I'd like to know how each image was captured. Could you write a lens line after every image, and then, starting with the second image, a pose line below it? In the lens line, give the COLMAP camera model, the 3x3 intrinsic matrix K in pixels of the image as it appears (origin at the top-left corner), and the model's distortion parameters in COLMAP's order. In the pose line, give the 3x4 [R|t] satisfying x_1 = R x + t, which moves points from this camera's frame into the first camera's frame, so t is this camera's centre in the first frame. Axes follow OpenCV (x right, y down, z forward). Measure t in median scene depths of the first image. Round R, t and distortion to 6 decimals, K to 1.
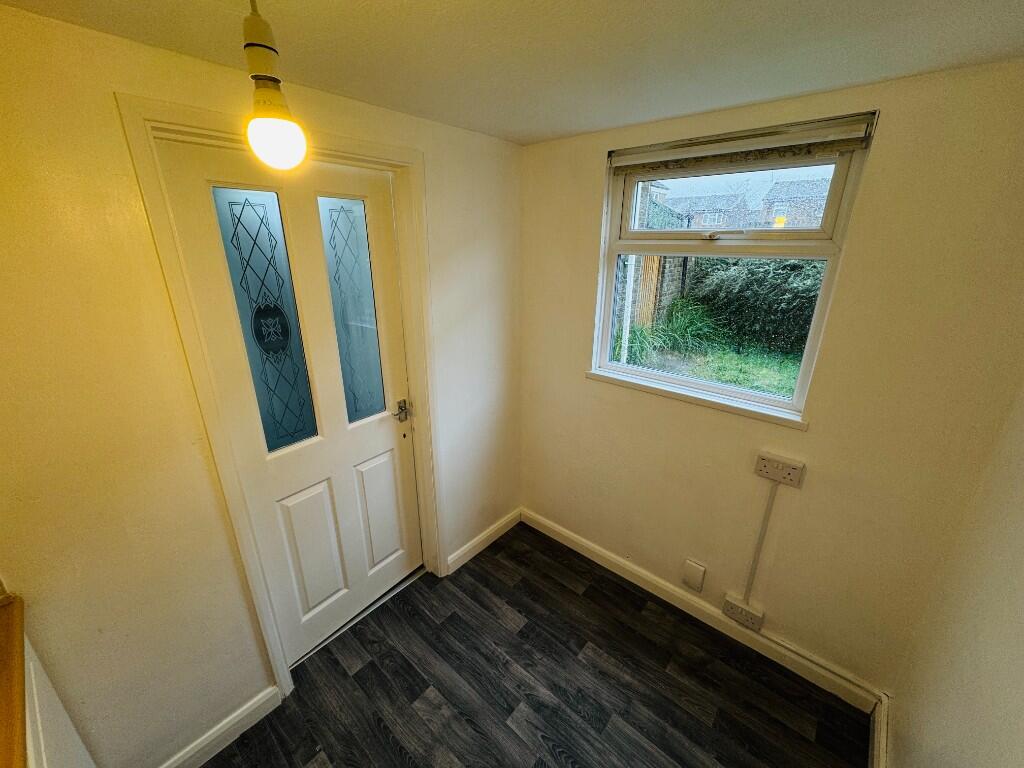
lens RADIAL K [[408.8, 0, 513.9], [0, 408.8, 383.2], [0, 0, 1]] dist [0.002296, 0.000556]
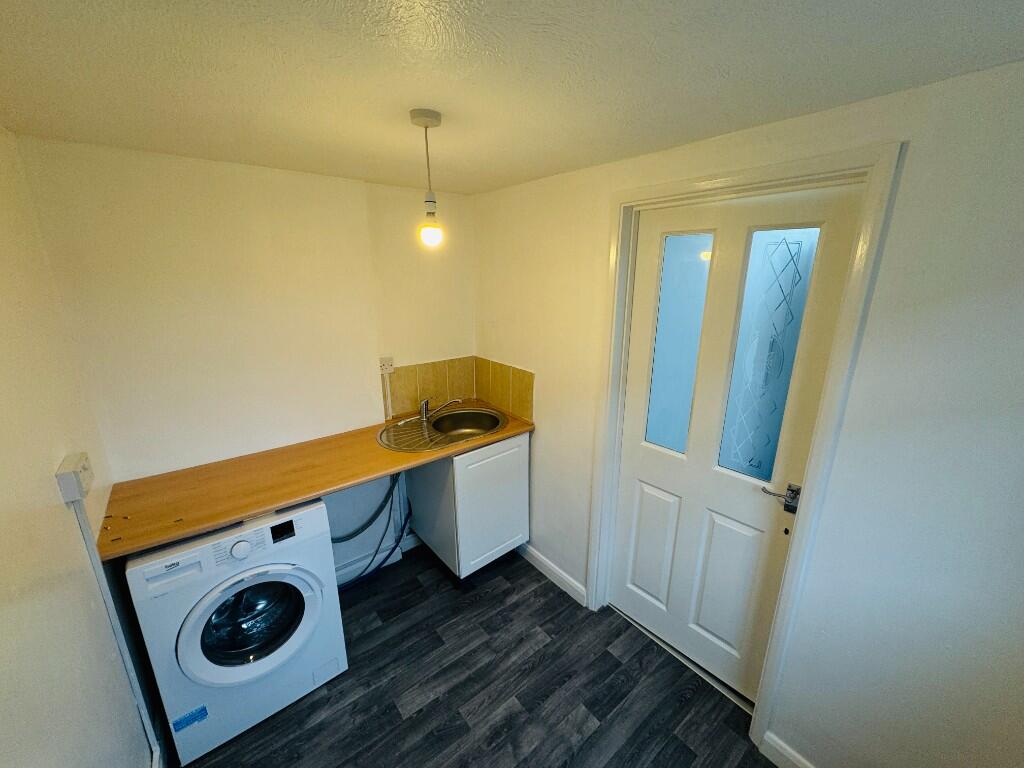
lens RADIAL K [[408.8, 0, 514.2], [0, 408.8, 384.7], [0, 0, 1]] dist [0.002296, 0.000556]
pose [[-0.189523, 0.250094, -0.949491, 0.537538], [-0.330793, 0.894223, 0.301564, -0.196822], [0.924477, 0.371238, -0.086747, 0.575222]]
